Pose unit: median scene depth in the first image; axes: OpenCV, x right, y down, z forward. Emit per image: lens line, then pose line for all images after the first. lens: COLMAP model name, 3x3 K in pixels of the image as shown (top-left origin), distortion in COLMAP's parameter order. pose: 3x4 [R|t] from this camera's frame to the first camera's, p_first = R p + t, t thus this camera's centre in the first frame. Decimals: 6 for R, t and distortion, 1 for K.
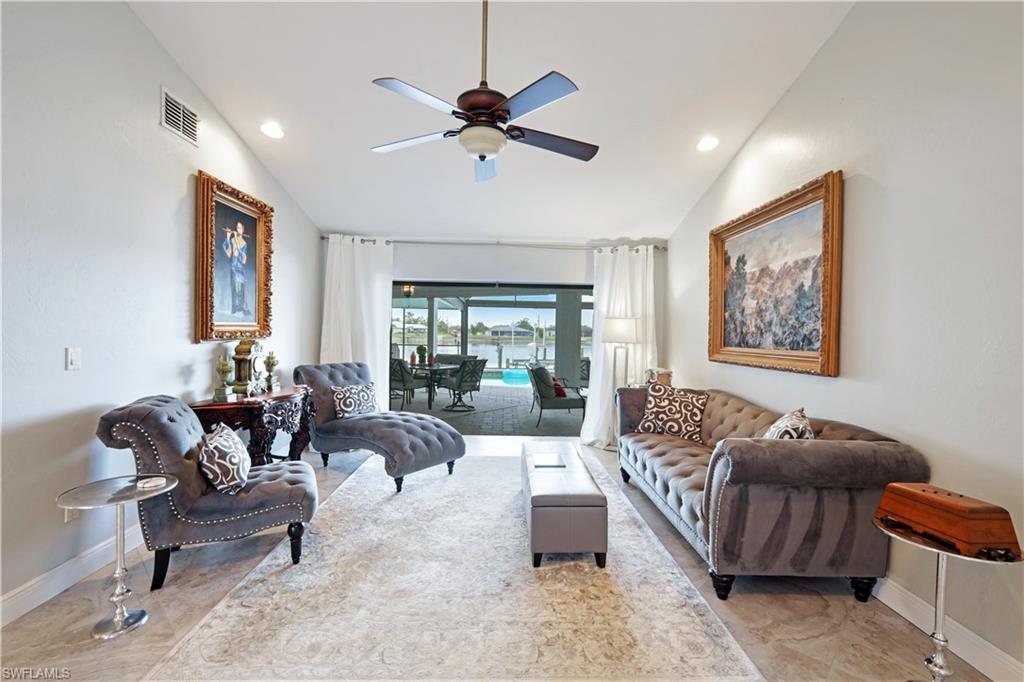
lens RADIAL K [[455.3, 0, 521.1], [0, 455.3, 335.9], [0, 0, 1]] dist [0.001298, 0.000255]
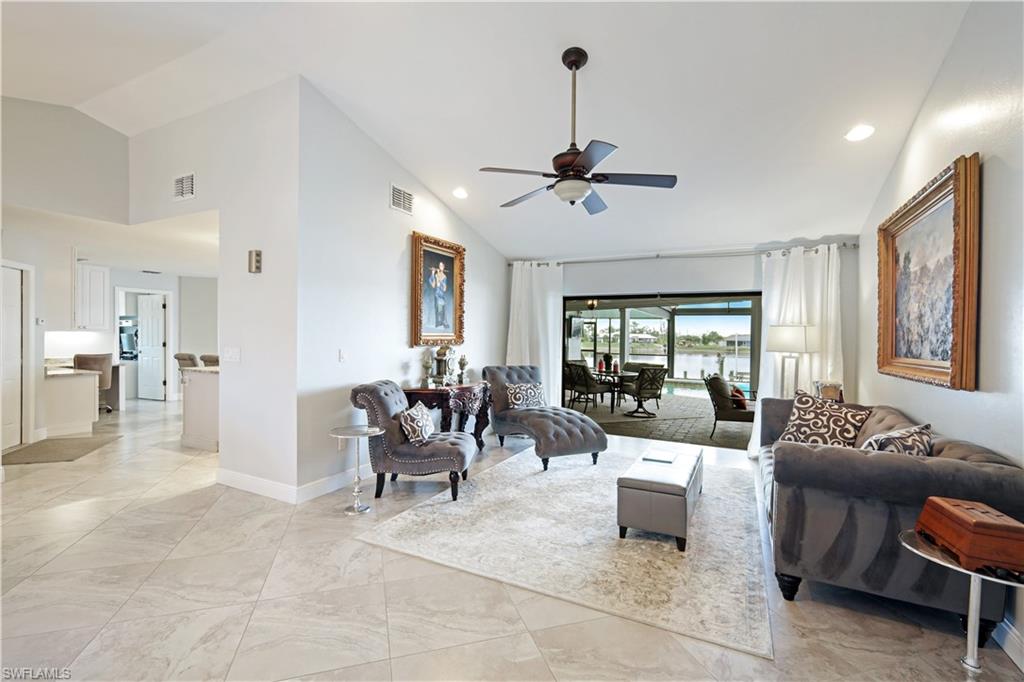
lens RADIAL K [[454.7, 0, 514.6], [0, 454.7, 341.6], [0, 0, 1]] dist [-0.001560, 0.000407]
pose [[0.881479, 0.001025, -0.472222, 0.245852], [-0.005395, 0.999954, -0.007899, 0.005329], [0.472192, 0.009510, 0.881444, -0.127030]]
